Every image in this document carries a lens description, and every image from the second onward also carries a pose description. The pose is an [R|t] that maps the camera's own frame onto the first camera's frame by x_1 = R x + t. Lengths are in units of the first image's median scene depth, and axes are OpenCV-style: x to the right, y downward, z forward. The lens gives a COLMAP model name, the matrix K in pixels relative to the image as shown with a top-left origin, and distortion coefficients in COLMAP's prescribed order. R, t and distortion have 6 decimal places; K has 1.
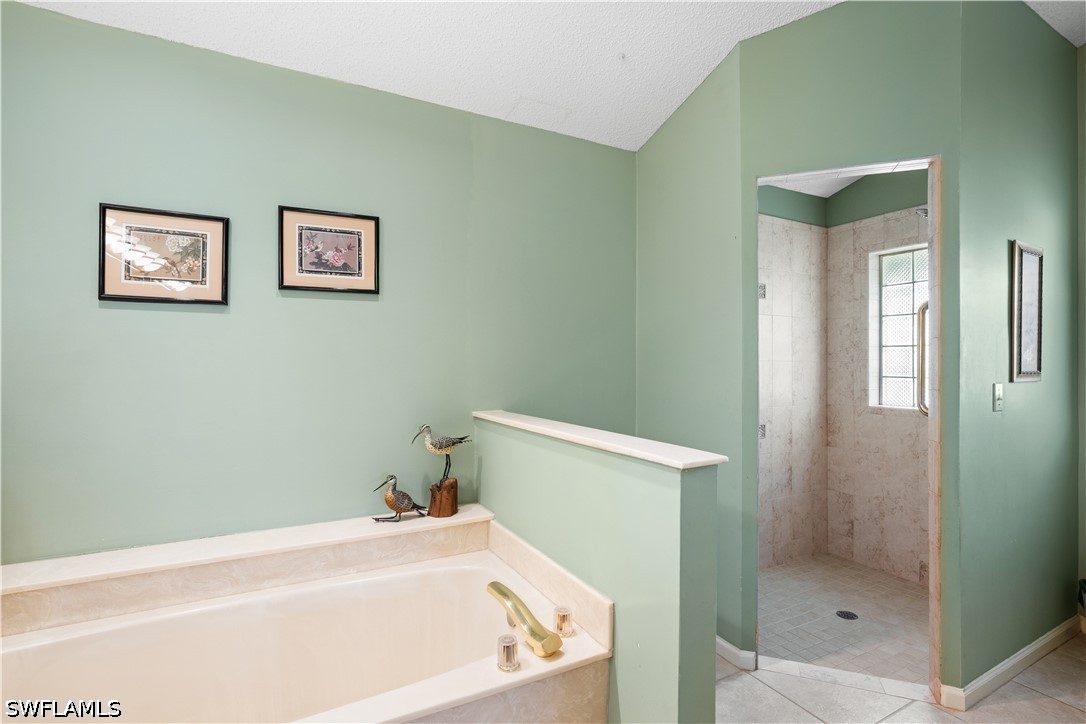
lens RADIAL K [[508.5, 0, 539.9], [0, 508.5, 354.8], [0, 0, 1]] dist [-0.014993, 0.000742]
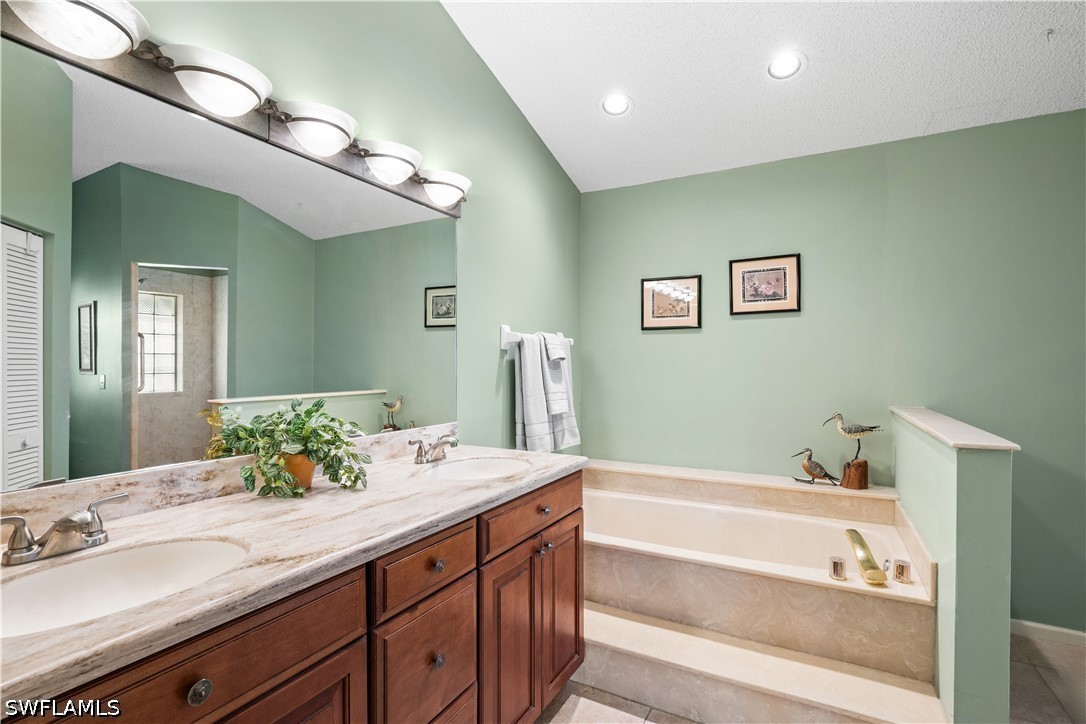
lens RADIAL K [[508.5, 0, 543.4], [0, 508.5, 361.9], [0, 0, 1]] dist [-0.014993, 0.000742]
pose [[0.540796, -0.003975, -0.841145, 0.449280], [0.010136, 0.999947, 0.001791, 0.003019], [0.841093, -0.009494, 0.540807, -0.293131]]
